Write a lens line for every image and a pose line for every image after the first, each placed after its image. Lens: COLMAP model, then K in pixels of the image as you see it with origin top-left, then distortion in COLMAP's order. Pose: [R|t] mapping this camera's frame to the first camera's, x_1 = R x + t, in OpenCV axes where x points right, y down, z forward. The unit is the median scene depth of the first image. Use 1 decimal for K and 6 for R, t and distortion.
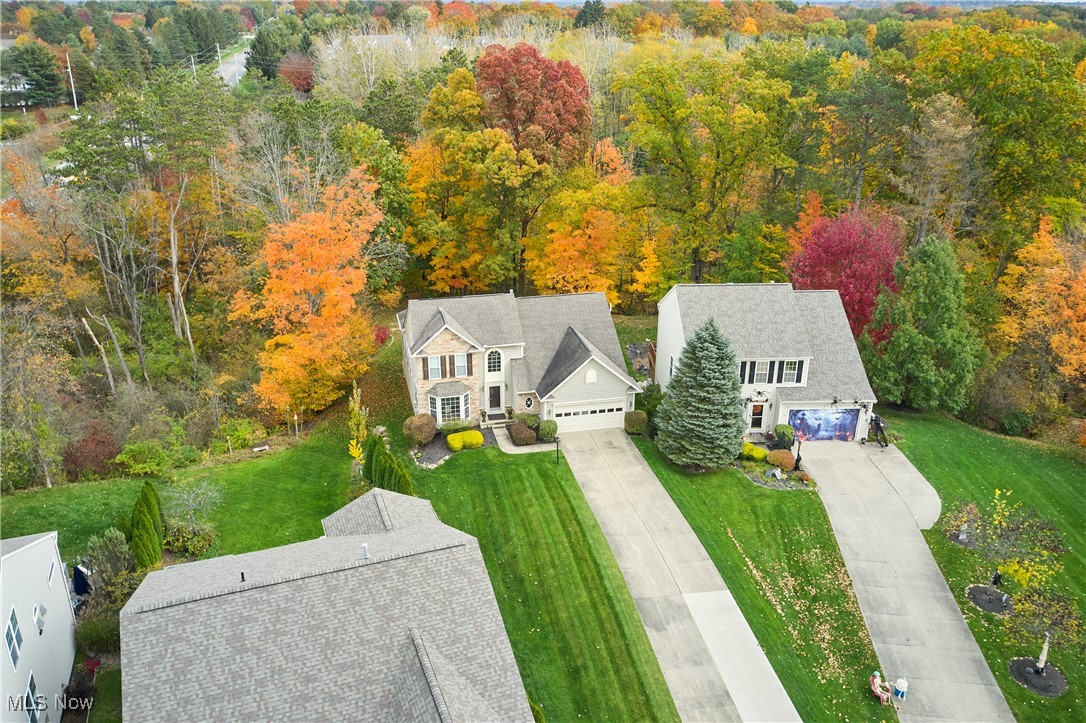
lens RADIAL K [[866.4, 0, 548.8], [0, 866.4, 333.8], [0, 0, 1]] dist [-0.010626, 0.001261]
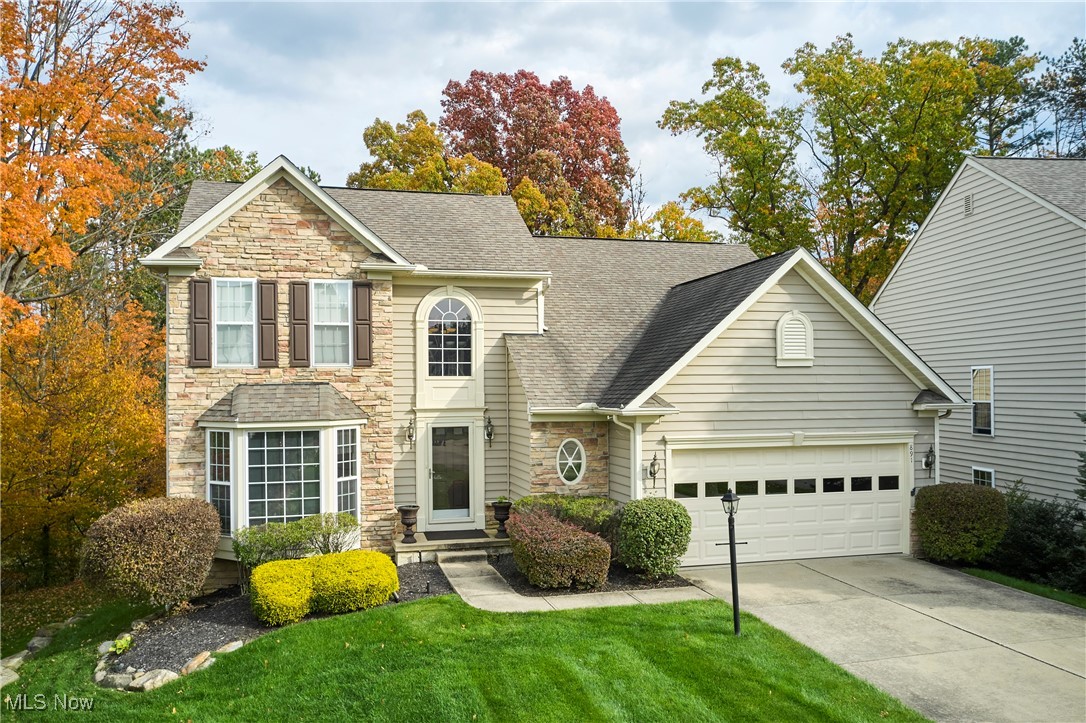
lens RADIAL K [[851.8, 0, 543.8], [0, 851.8, 368.4], [0, 0, 1]] dist [-0.005188, 0.000048]
pose [[0.999626, -0.014022, 0.023476, -0.039430], [0.021806, 0.926797, -0.374929, 0.162937], [-0.016500, 0.375300, 0.926756, 0.769702]]
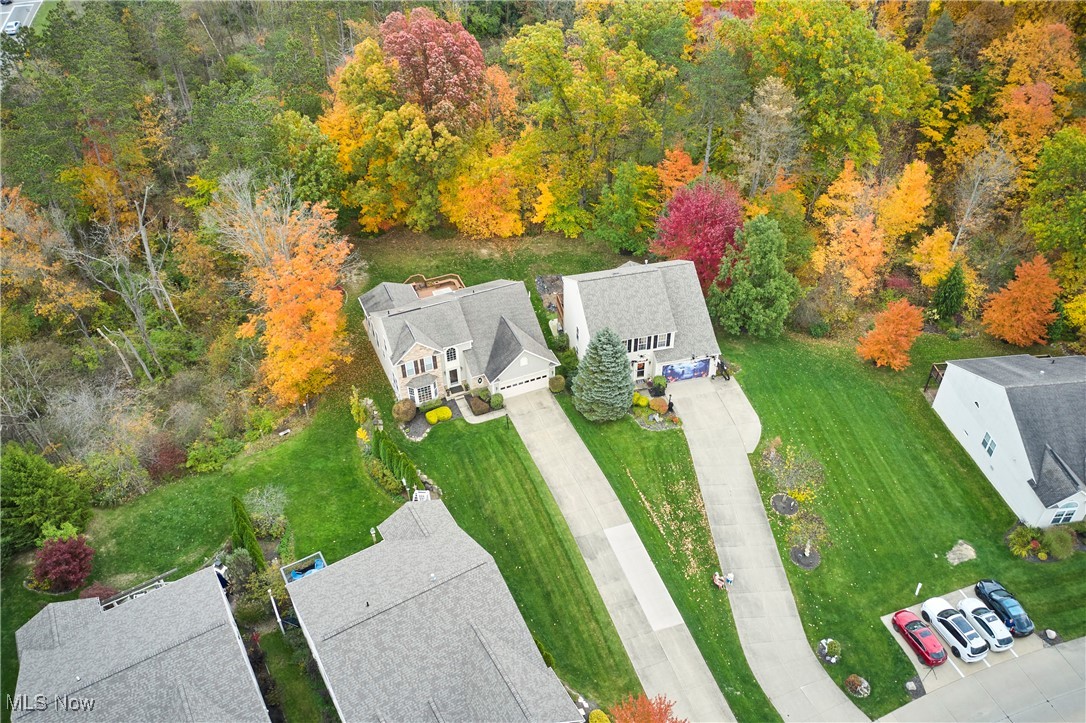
lens RADIAL K [[866.4, 0, 548.8], [0, 866.4, 333.8], [0, 0, 1]] dist [-0.010626, 0.001261]
pose [[0.985540, -0.120473, 0.119150, -0.074302], [0.079796, 0.950327, 0.300852, -0.420434], [-0.149476, -0.286994, 0.946198, -0.322377]]
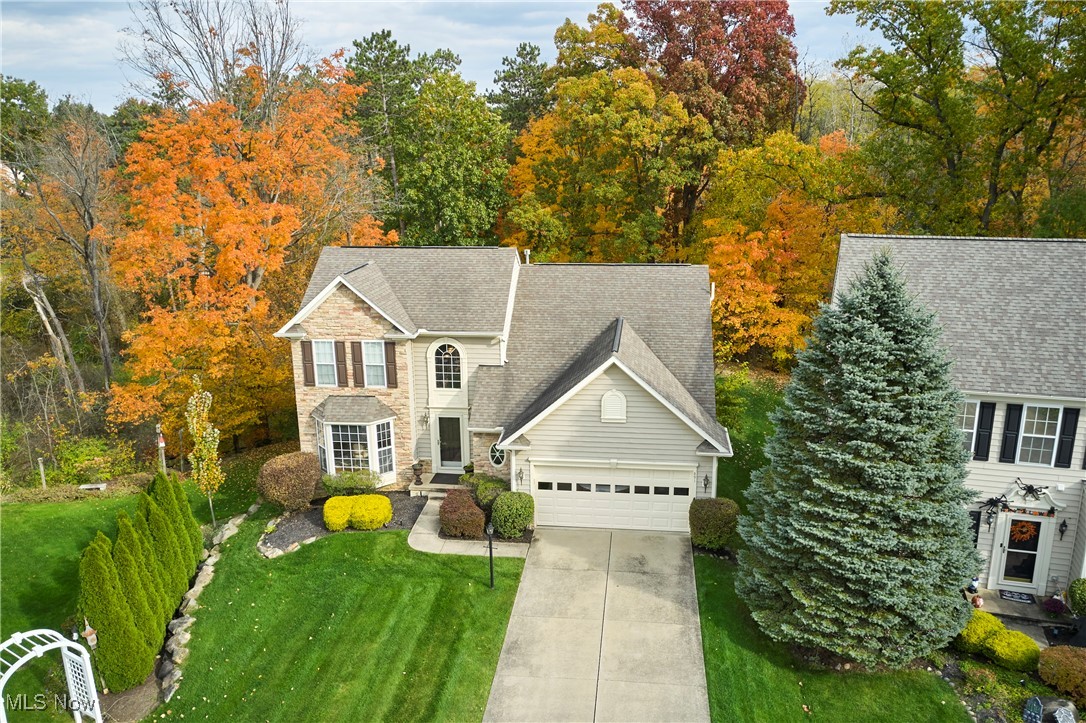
lens RADIAL K [[872.4, 0, 543.0], [0, 872.4, 361.5], [0, 0, 1]] dist [-0.004452, -0.001614]
pose [[0.938544, 0.072058, -0.337555, 0.170757], [-0.107218, 0.990450, -0.086678, 0.071118], [0.328085, 0.117543, 0.937307, 0.570685]]
